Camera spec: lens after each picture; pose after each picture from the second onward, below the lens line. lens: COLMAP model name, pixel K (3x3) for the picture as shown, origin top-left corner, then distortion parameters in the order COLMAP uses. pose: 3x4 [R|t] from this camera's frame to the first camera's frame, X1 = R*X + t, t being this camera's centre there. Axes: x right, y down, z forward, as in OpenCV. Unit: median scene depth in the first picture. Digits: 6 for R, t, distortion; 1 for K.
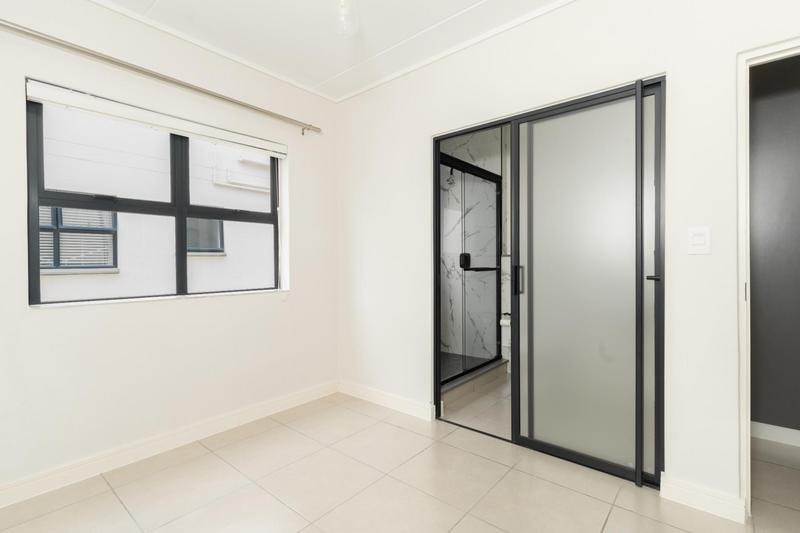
lens RADIAL K [[378.0, 0, 400.0], [0, 378.0, 266.5], [0, 0, 1]] dist [0.000206, 0.000017]
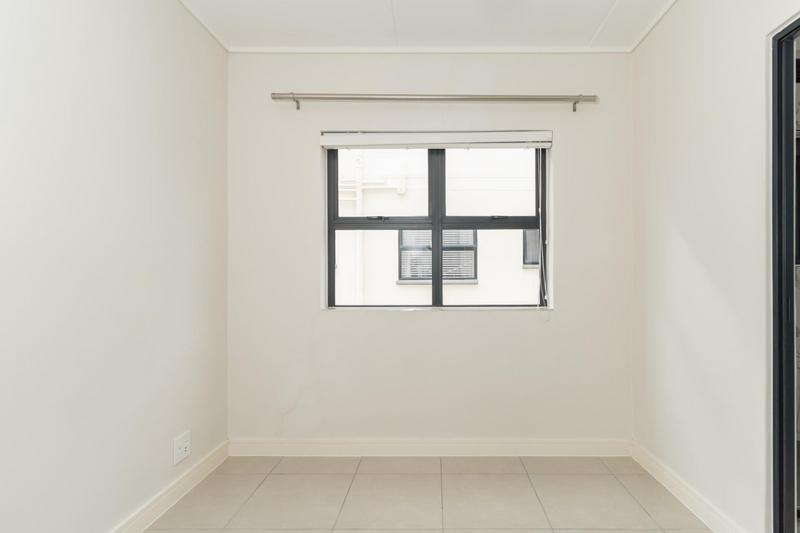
lens RADIAL K [[404.6, 0, 460.8], [0, 404.6, 274.9], [0, 0, 1]] dist [0.000013, -0.000022]
pose [[0.639797, 0.002907, -0.768539, 0.280154], [-0.011259, 0.999921, -0.005591, -0.004379], [0.768462, 0.012230, 0.639779, 0.346695]]
